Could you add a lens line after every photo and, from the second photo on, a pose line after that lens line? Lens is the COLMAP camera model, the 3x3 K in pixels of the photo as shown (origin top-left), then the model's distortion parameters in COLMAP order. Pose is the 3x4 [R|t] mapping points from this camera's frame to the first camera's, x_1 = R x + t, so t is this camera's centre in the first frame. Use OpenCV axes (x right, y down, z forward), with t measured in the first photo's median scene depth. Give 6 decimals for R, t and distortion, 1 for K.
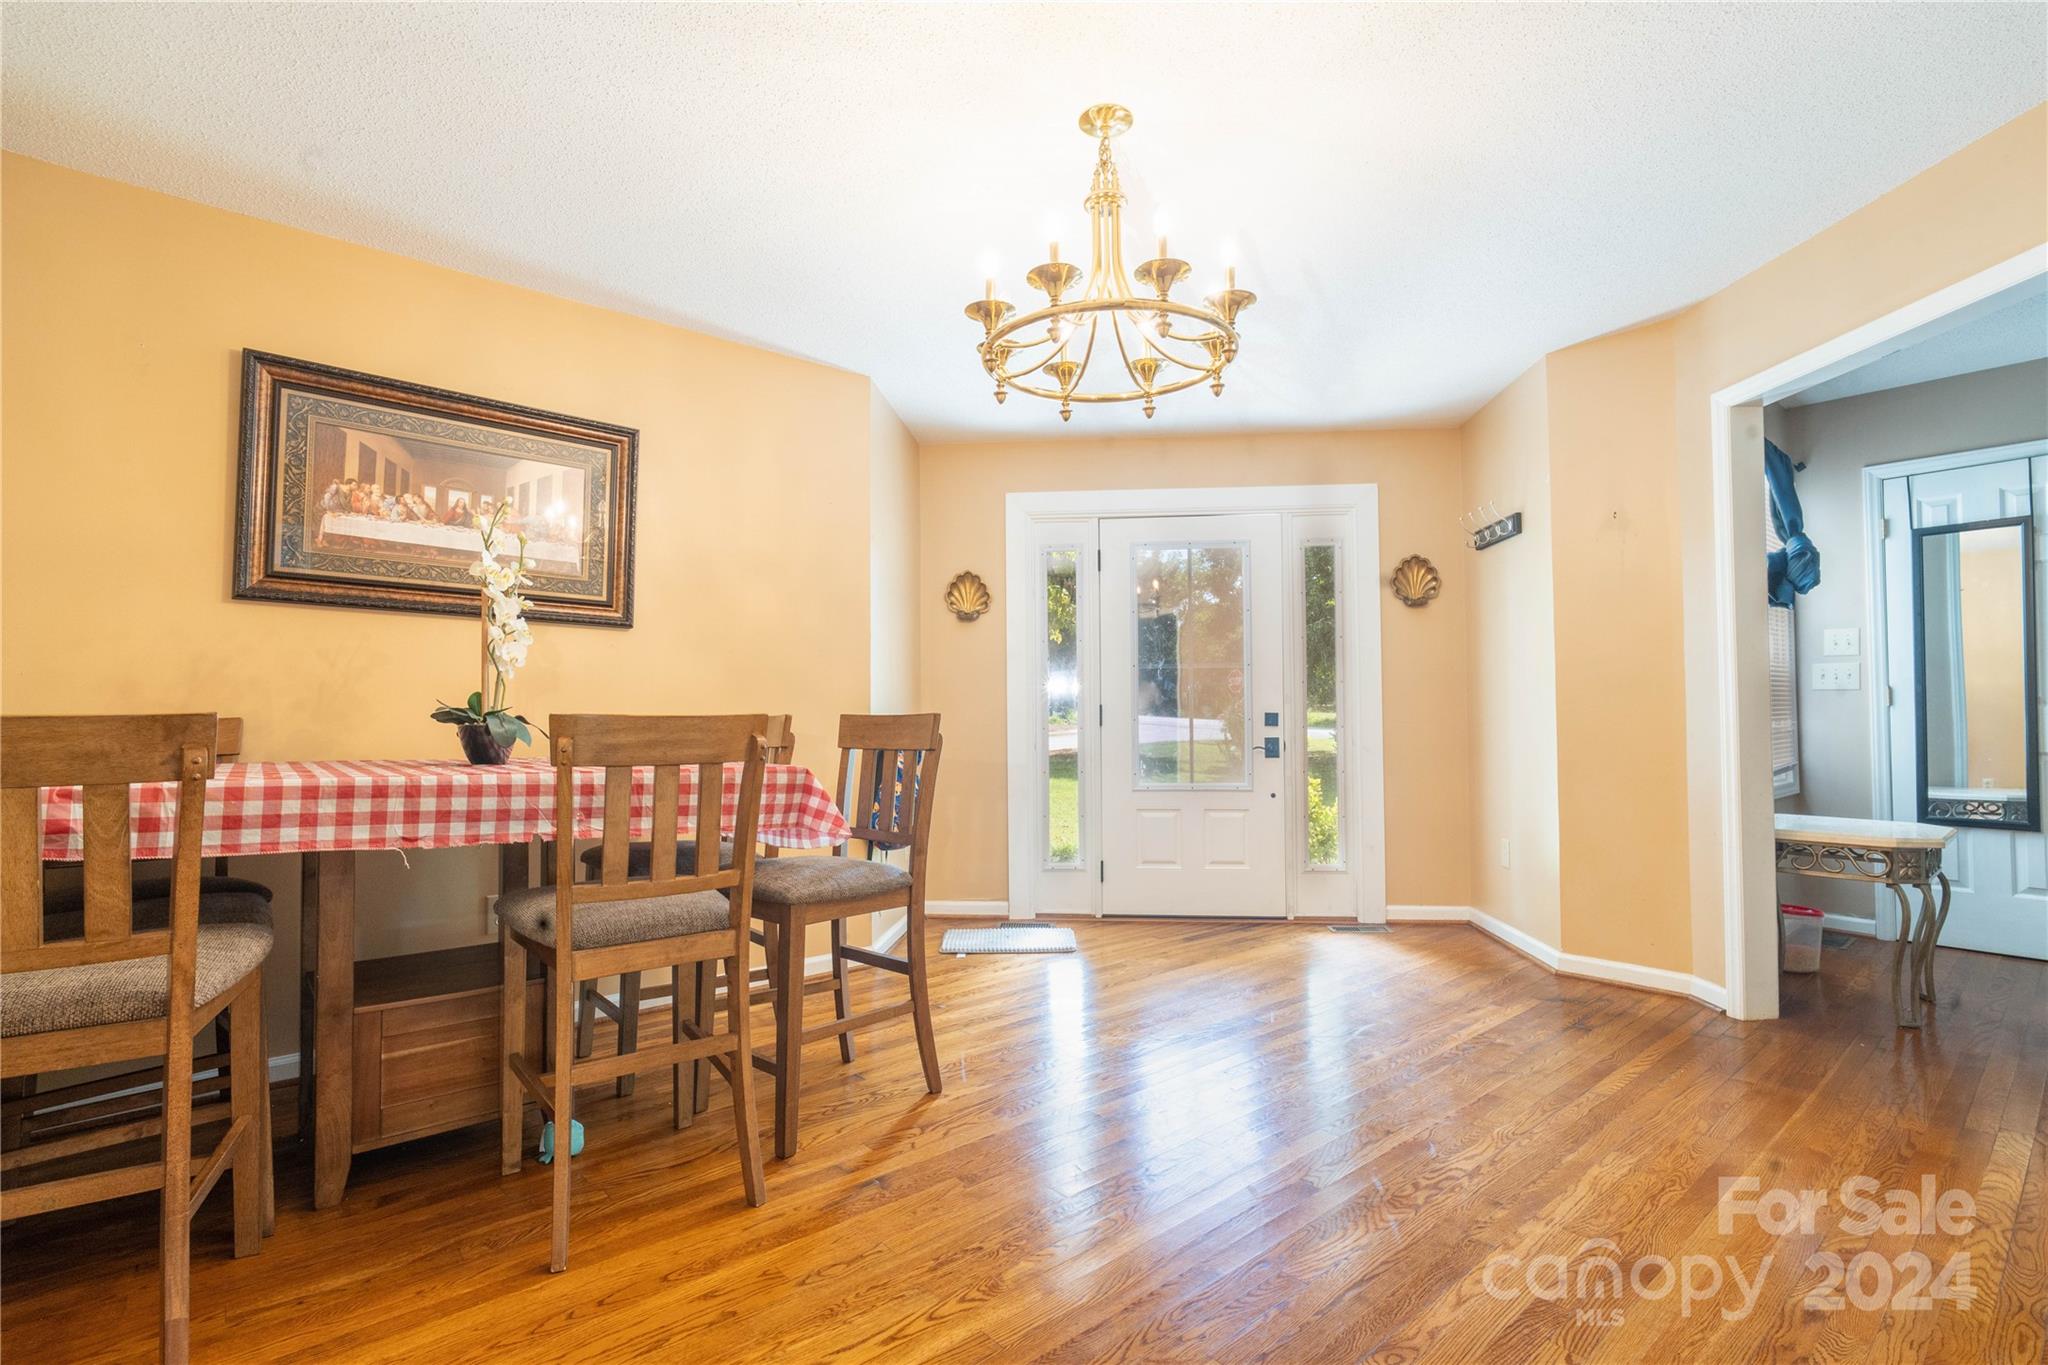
lens RADIAL K [[951.0, 0, 1025.0], [0, 951.0, 684.8], [0, 0, 1]] dist [-0.015922, 0.005962]
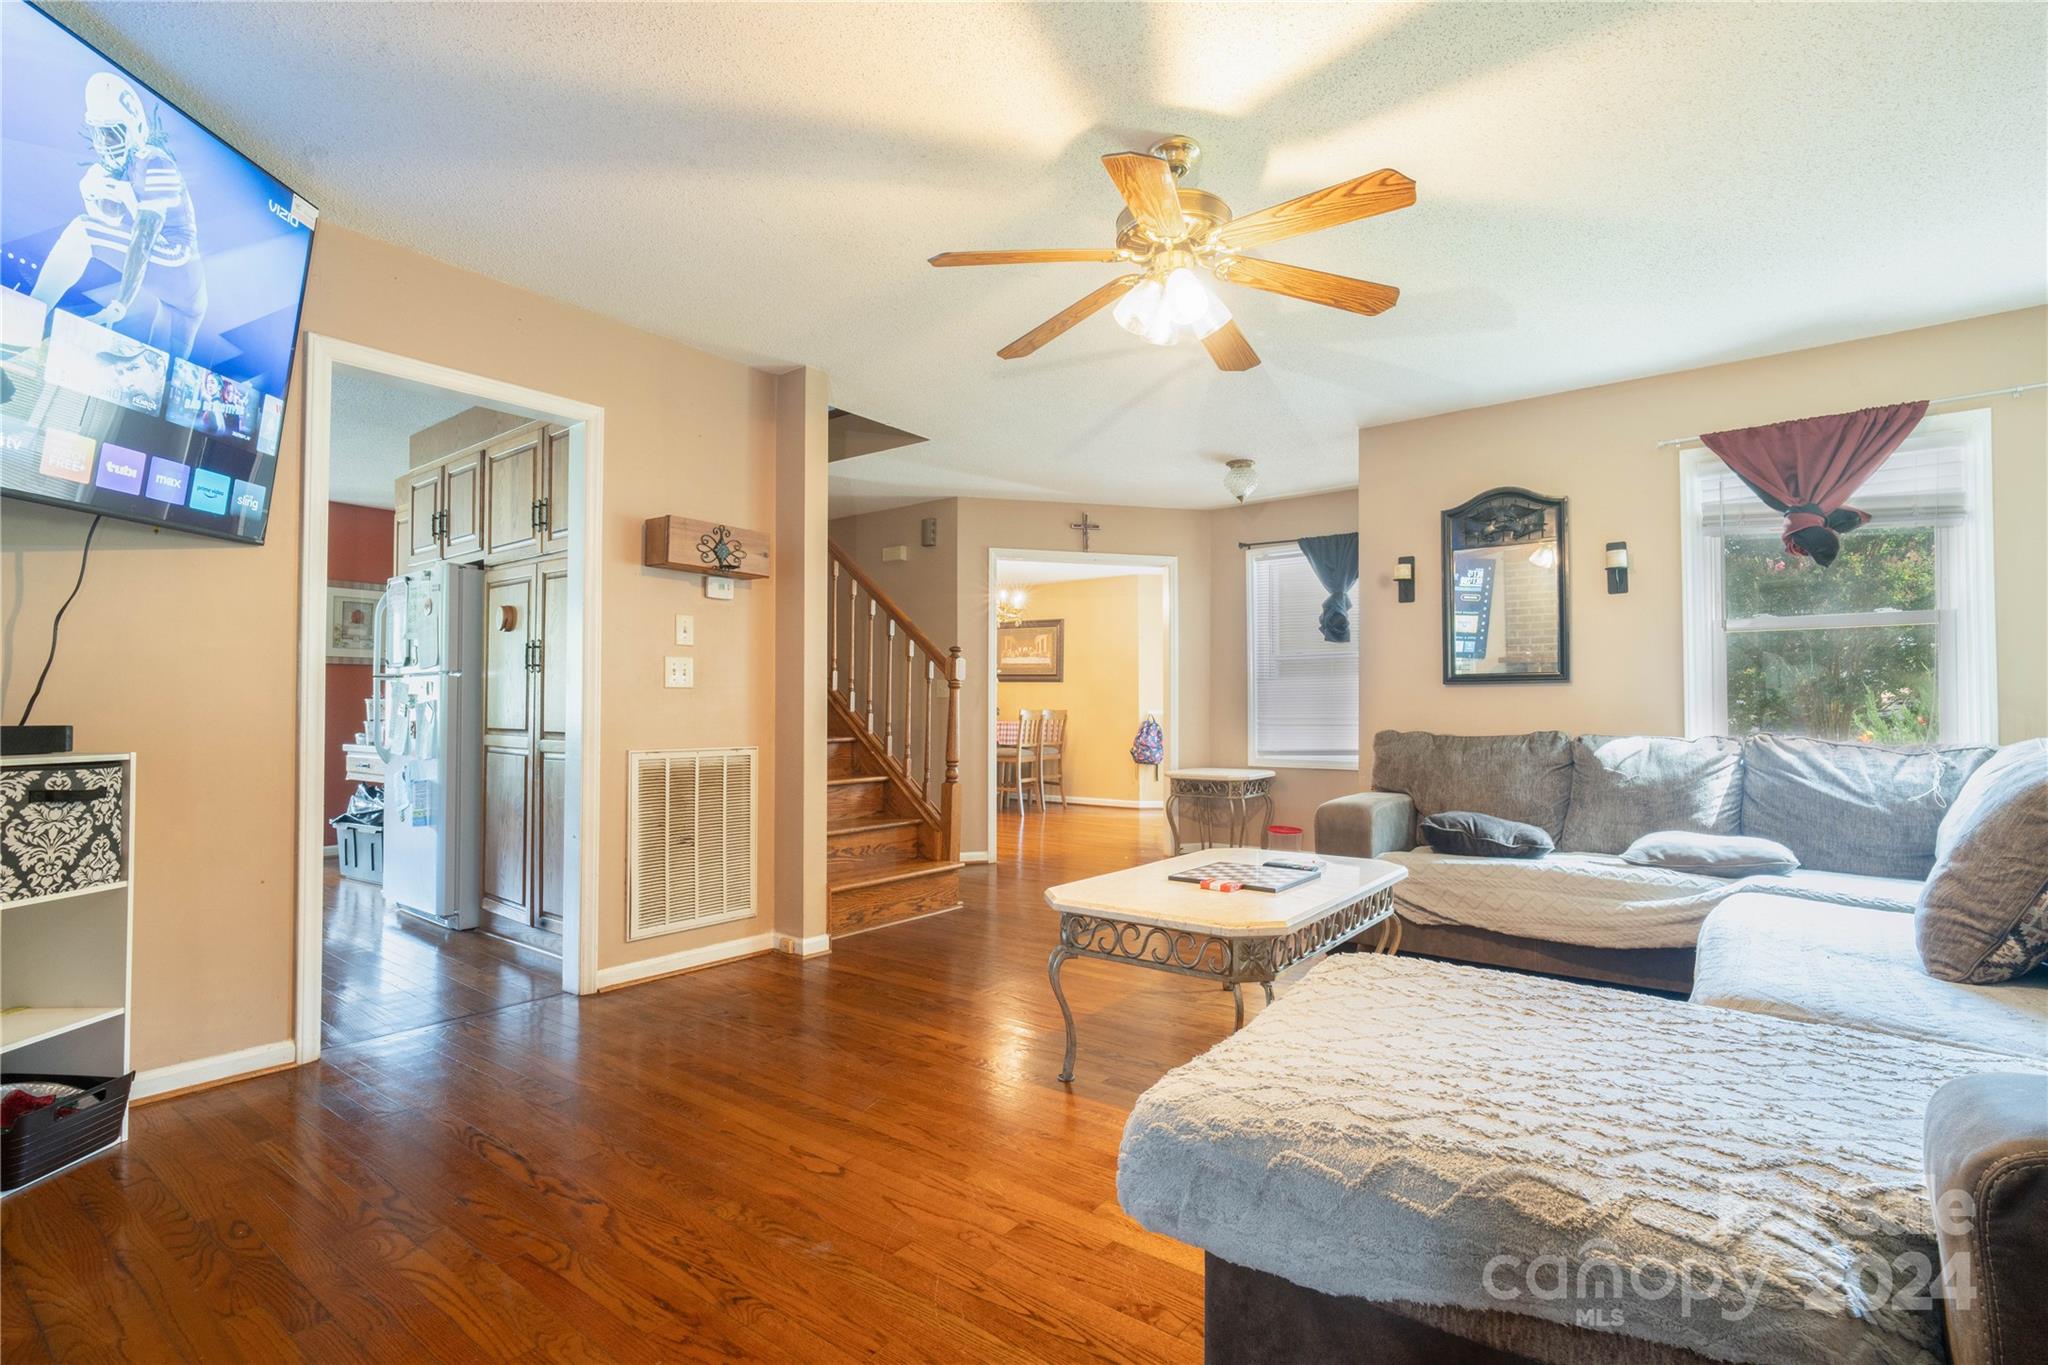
lens RADIAL K [[951.0, 0, 1025.1], [0, 951.0, 685.9], [0, 0, 1]] dist [-0.015922, 0.005962]
pose [[0.221583, -0.019698, -0.974943, 2.951236], [0.026577, 0.999547, -0.014155, -0.004801], [0.974779, -0.022774, 0.222006, 0.188320]]
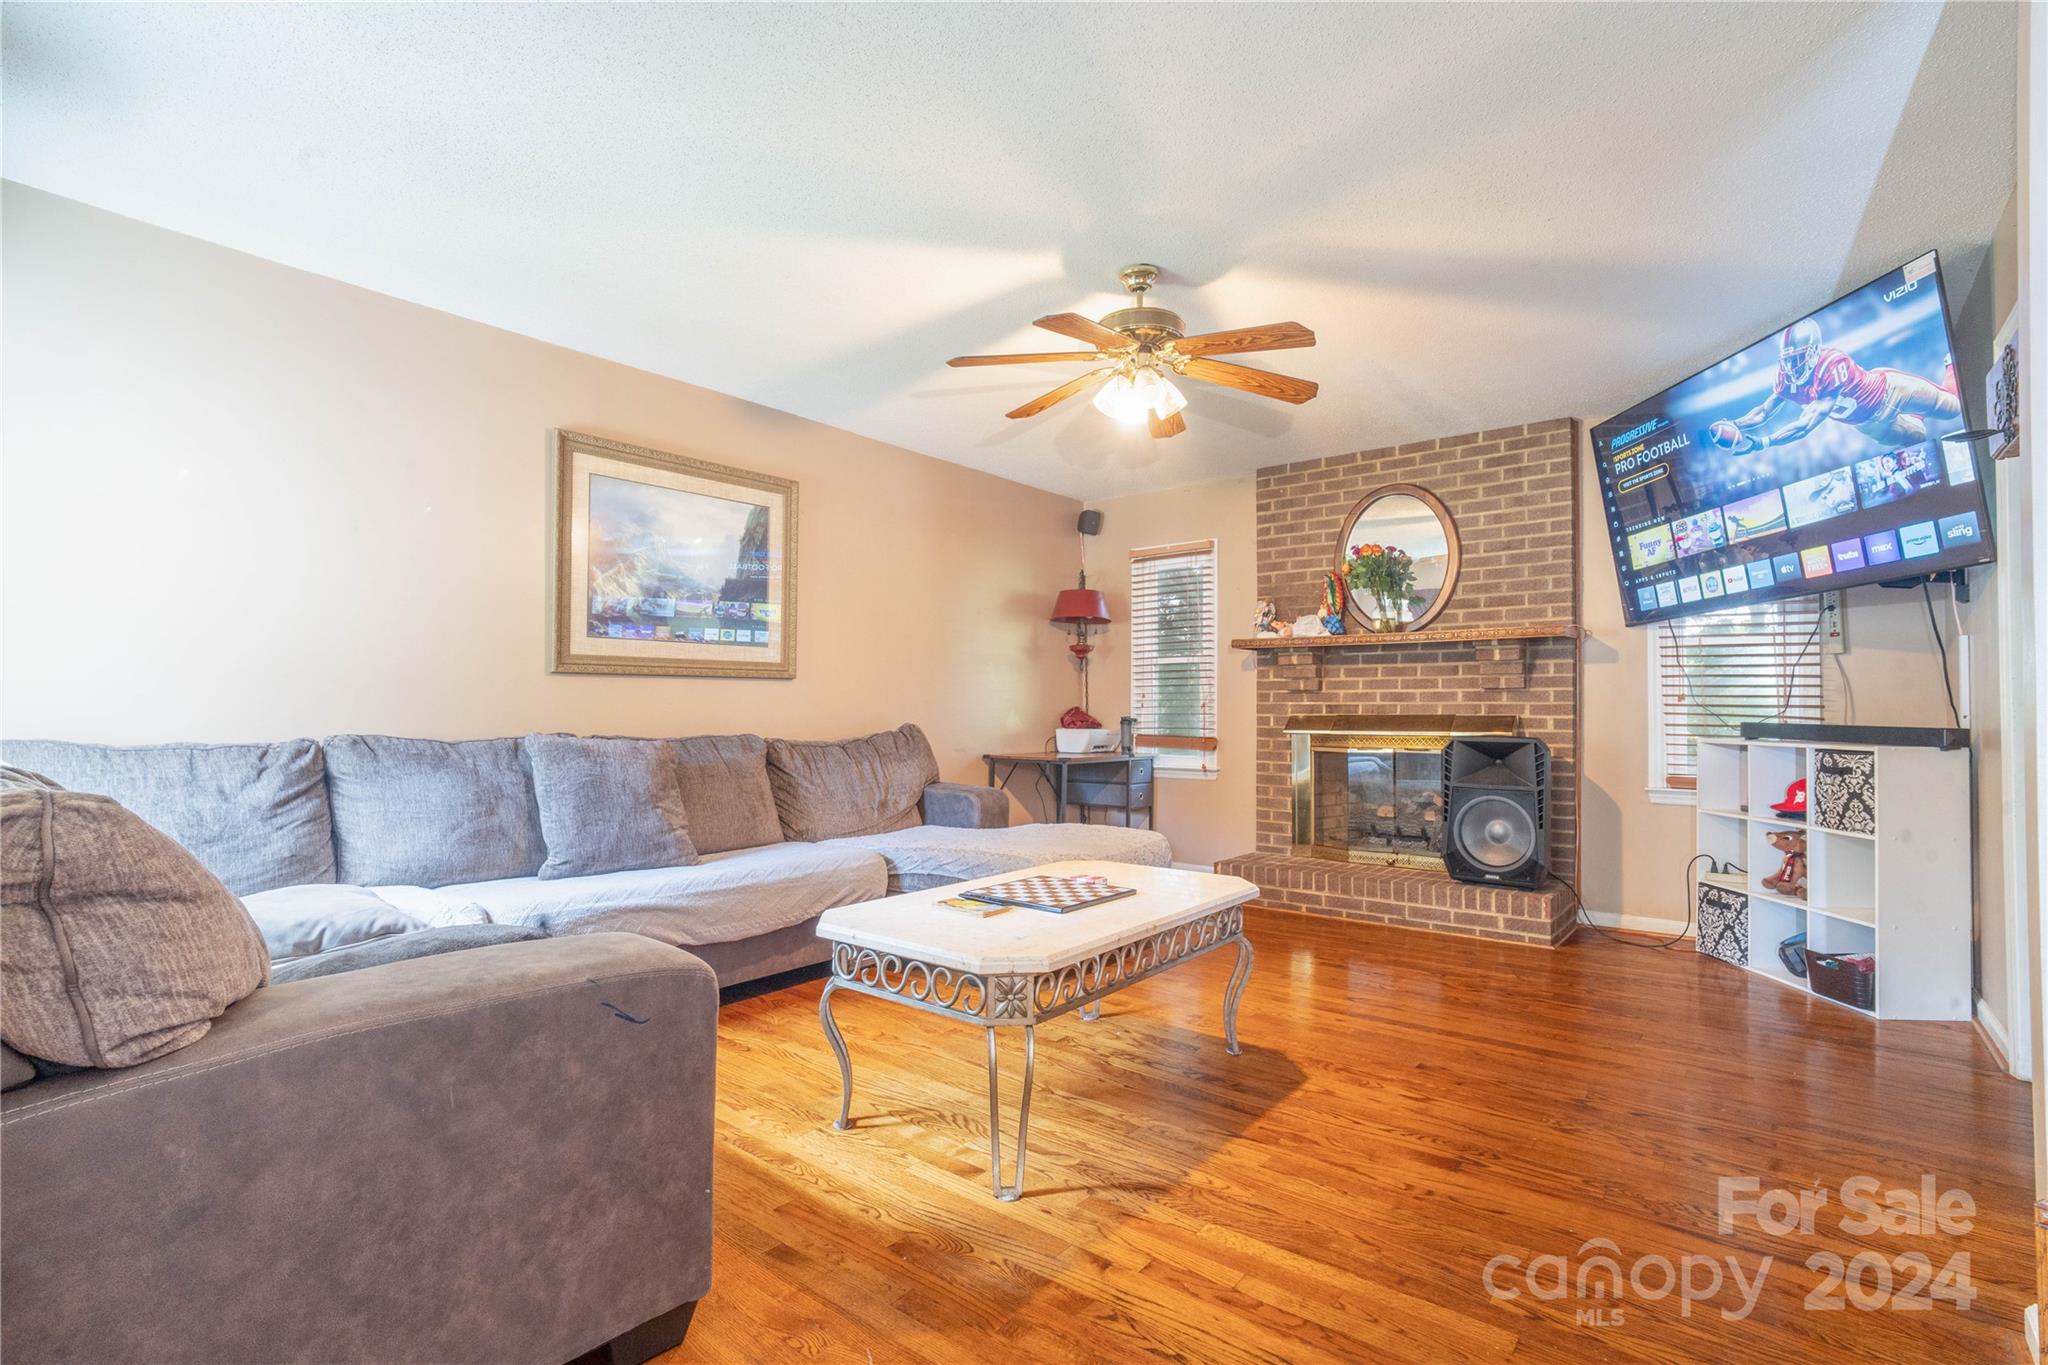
lens RADIAL K [[951.0, 0, 1028.0], [0, 951.0, 693.6], [0, 0, 1]] dist [-0.015922, 0.005962]
pose [[-0.200767, 0.021016, 0.979414, 1.224153], [-0.036967, 0.998895, -0.029011, 0.025135], [-0.978941, -0.042031, -0.199768, 0.807620]]
